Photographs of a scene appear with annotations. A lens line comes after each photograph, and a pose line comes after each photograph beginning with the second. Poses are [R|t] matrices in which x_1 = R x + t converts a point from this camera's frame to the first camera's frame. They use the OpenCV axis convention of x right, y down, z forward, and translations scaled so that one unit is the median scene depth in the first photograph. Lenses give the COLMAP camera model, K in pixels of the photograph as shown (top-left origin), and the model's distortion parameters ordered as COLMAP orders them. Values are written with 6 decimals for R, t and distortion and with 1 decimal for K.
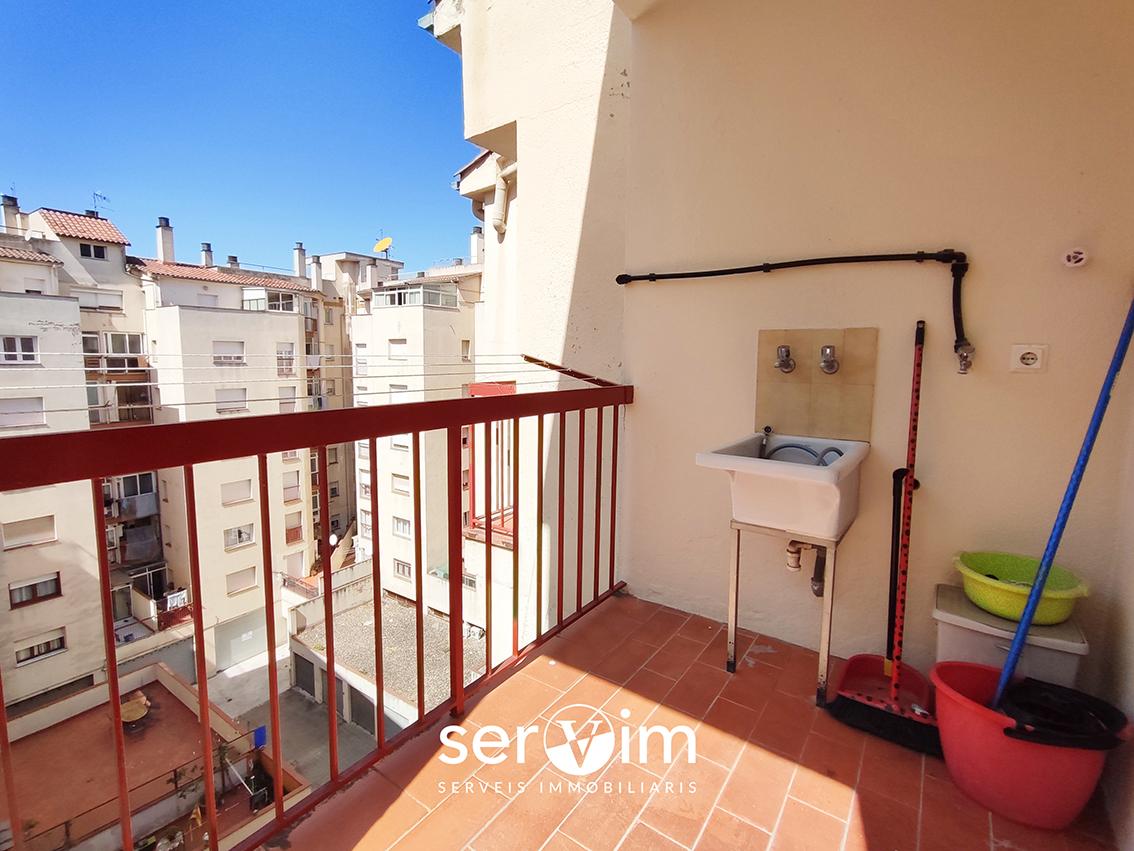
lens RADIAL K [[519.2, 0, 558.4], [0, 519.2, 416.0], [0, 0, 1]] dist [-0.009228, 0.004175]
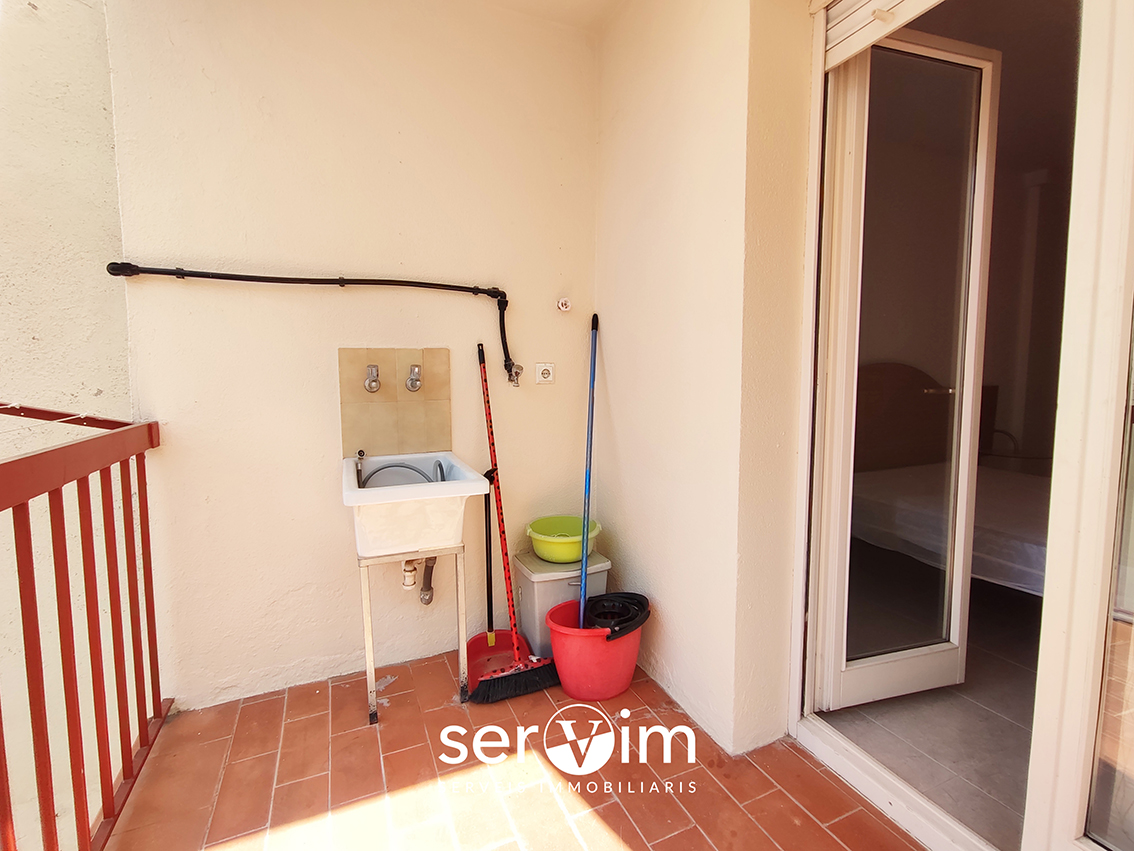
lens RADIAL K [[519.2, 0, 558.7], [0, 519.2, 419.5], [0, 0, 1]] dist [-0.009228, 0.004175]
pose [[0.515437, -0.096065, 0.851526, -0.247254], [0.114259, 0.992528, 0.042811, -0.040927], [-0.849276, 0.075228, 0.522562, 0.233095]]
